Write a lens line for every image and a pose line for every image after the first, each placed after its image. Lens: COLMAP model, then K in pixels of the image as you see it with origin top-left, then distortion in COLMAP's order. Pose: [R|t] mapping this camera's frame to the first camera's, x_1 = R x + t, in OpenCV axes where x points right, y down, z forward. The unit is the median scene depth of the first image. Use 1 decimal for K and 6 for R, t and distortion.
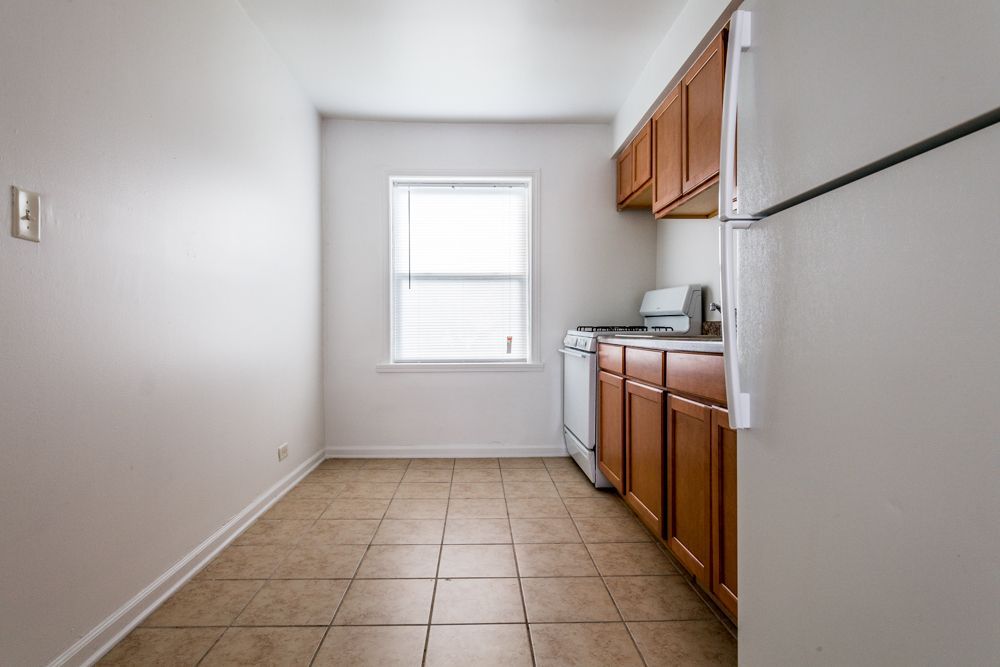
lens RADIAL K [[532.4, 0, 500.0], [0, 532.4, 333.5], [0, 0, 1]] dist [0.001066, -0.000381]
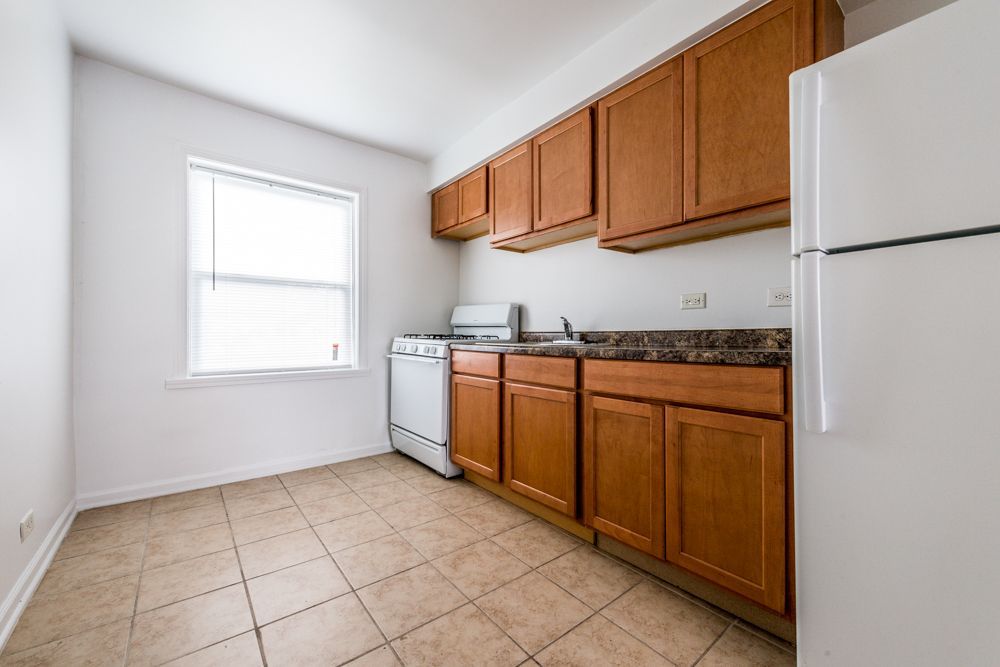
lens RADIAL K [[392.1, 0, 500.0], [0, 392.1, 333.5], [0, 0, 1]] dist [0.014001, -0.006510]
pose [[0.805542, 0.005142, 0.592516, -0.218632], [-0.000111, 0.999964, -0.008527, -0.009809], [-0.592539, 0.006804, 0.805513, 0.252071]]
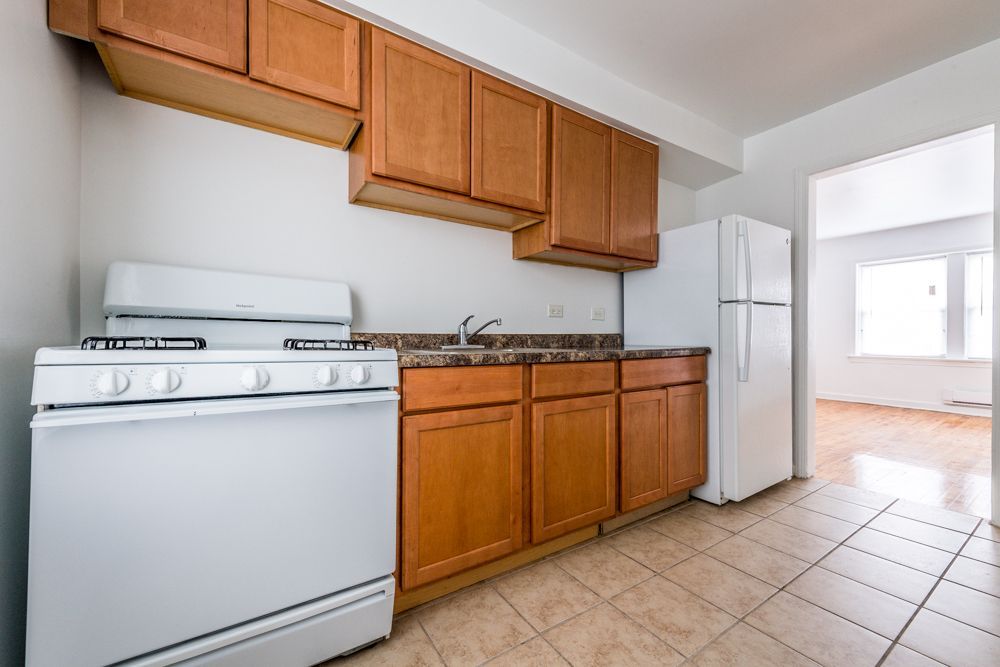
lens RADIAL K [[396.0, 0, 482.8], [0, 396.0, 339.1], [0, 0, 1]] dist [0.001661, 0.000032]
pose [[-0.495755, 0.000175, 0.868462, -0.210734], [0.004567, 0.999987, 0.002406, -0.013303], [-0.868450, 0.005159, -0.495749, 1.086240]]
